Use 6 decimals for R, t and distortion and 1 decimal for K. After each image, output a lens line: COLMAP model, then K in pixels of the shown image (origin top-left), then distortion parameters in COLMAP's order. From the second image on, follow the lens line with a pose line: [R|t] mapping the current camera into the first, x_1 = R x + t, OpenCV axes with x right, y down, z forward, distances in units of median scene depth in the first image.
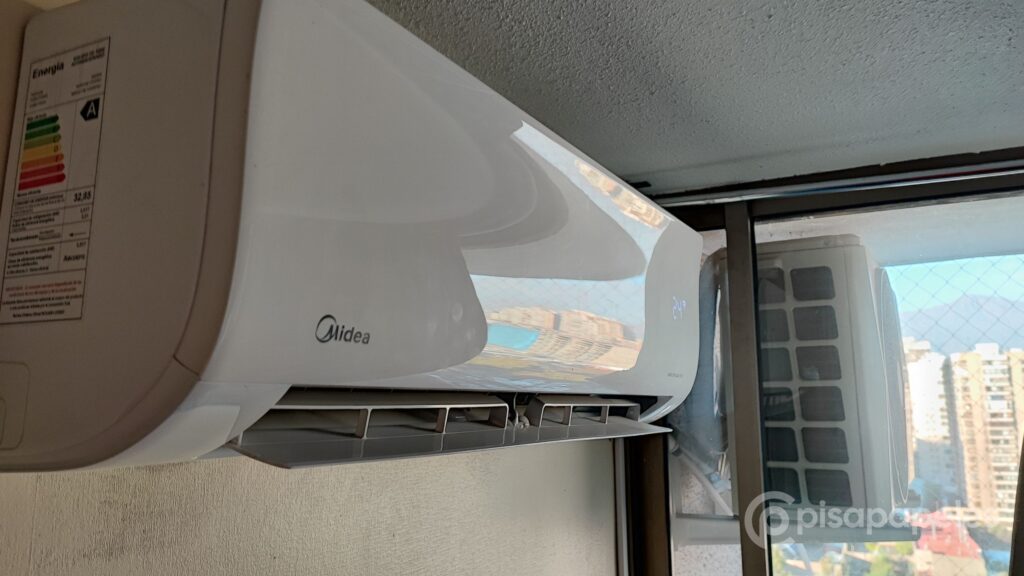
lens RADIAL K [[785.8, 0, 512.0], [0, 785.8, 288.0], [0, 0, 1]] dist [0.025502, 0.000032]
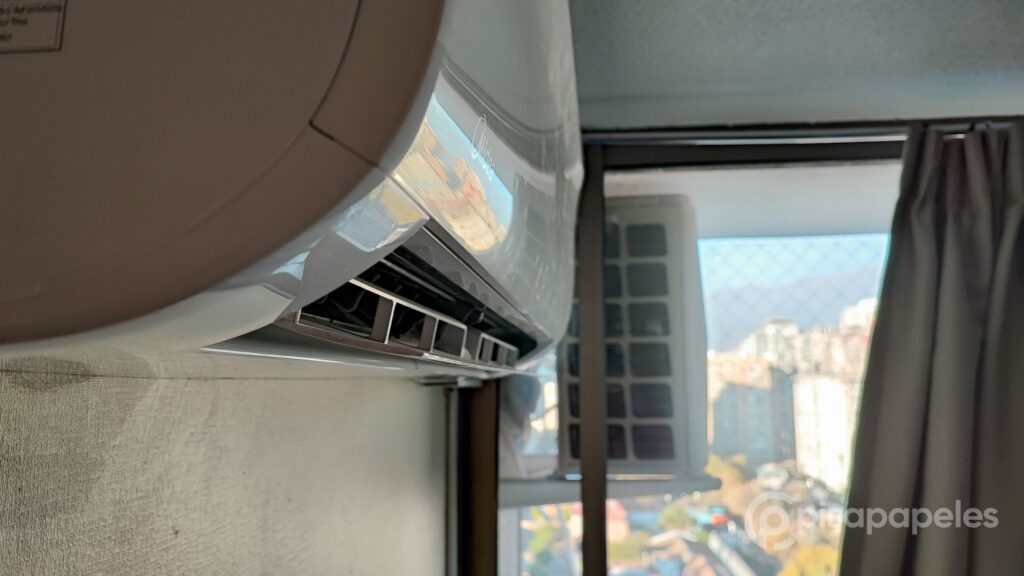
lens RADIAL K [[788.0, 0, 514.0], [0, 788.0, 282.9], [0, 0, 1]] dist [0.029781, -0.009698]
pose [[0.928148, 0.046650, 0.369278, -0.166937], [-0.051061, 0.998693, 0.002175, 0.063596], [-0.368694, -0.020874, 0.929317, 0.149817]]
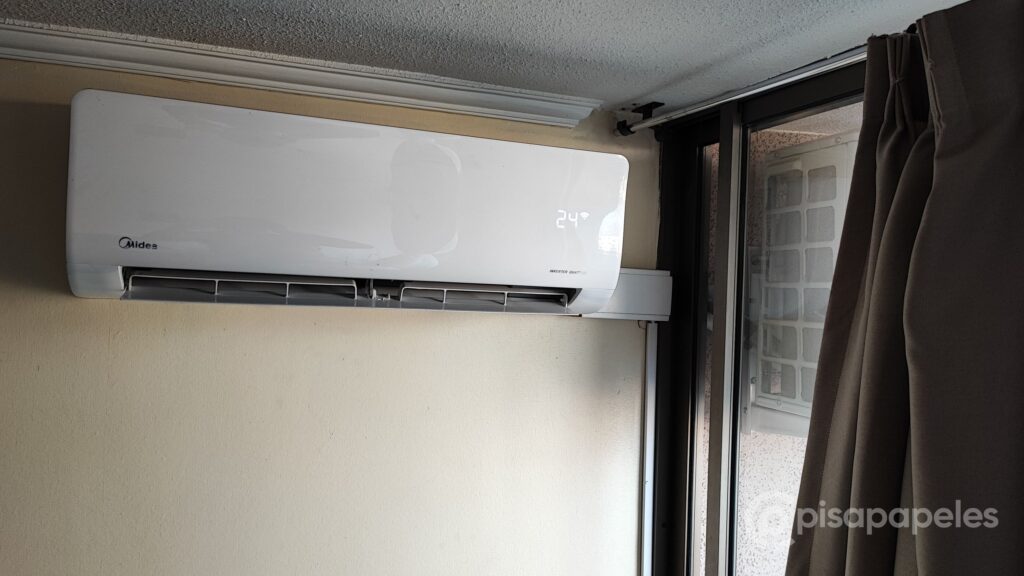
lens RADIAL K [[785.8, 0, 512.0], [0, 785.8, 288.0], [0, 0, 1]] dist [0.025502, 0.000032]
pose [[0.732486, 0.034325, -0.679917, 0.909672], [0.052085, 0.992975, 0.106241, -0.002523], [0.678787, -0.113233, 0.725552, 0.011661]]
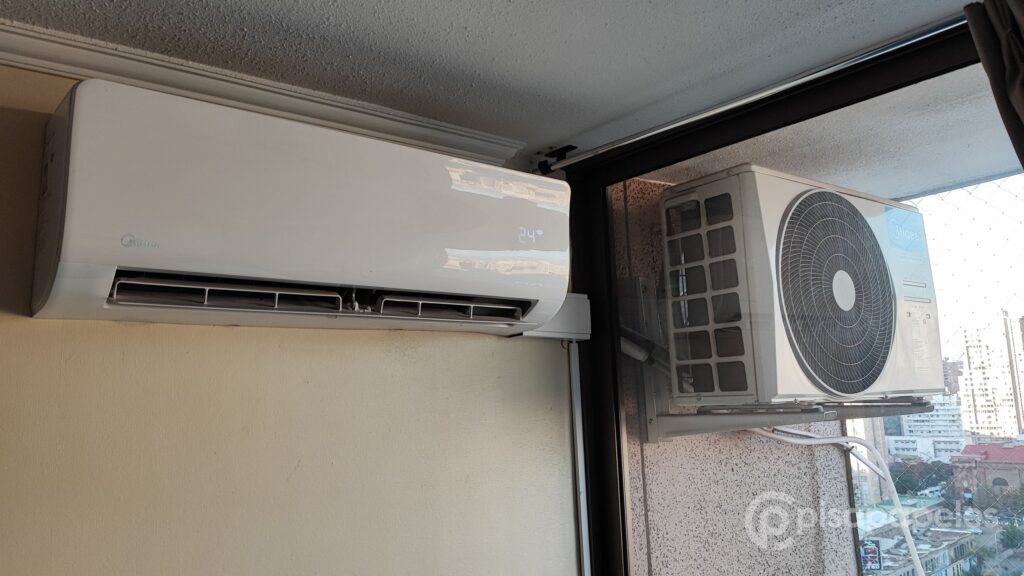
lens RADIAL K [[788.0, 0, 514.0], [0, 788.0, 282.9], [0, 0, 1]] dist [0.029781, -0.009698]
pose [[0.912440, -0.086762, -0.399907, 0.668255], [0.083799, 0.996171, -0.024927, 0.128761], [0.400538, -0.010767, 0.916217, -0.258108]]
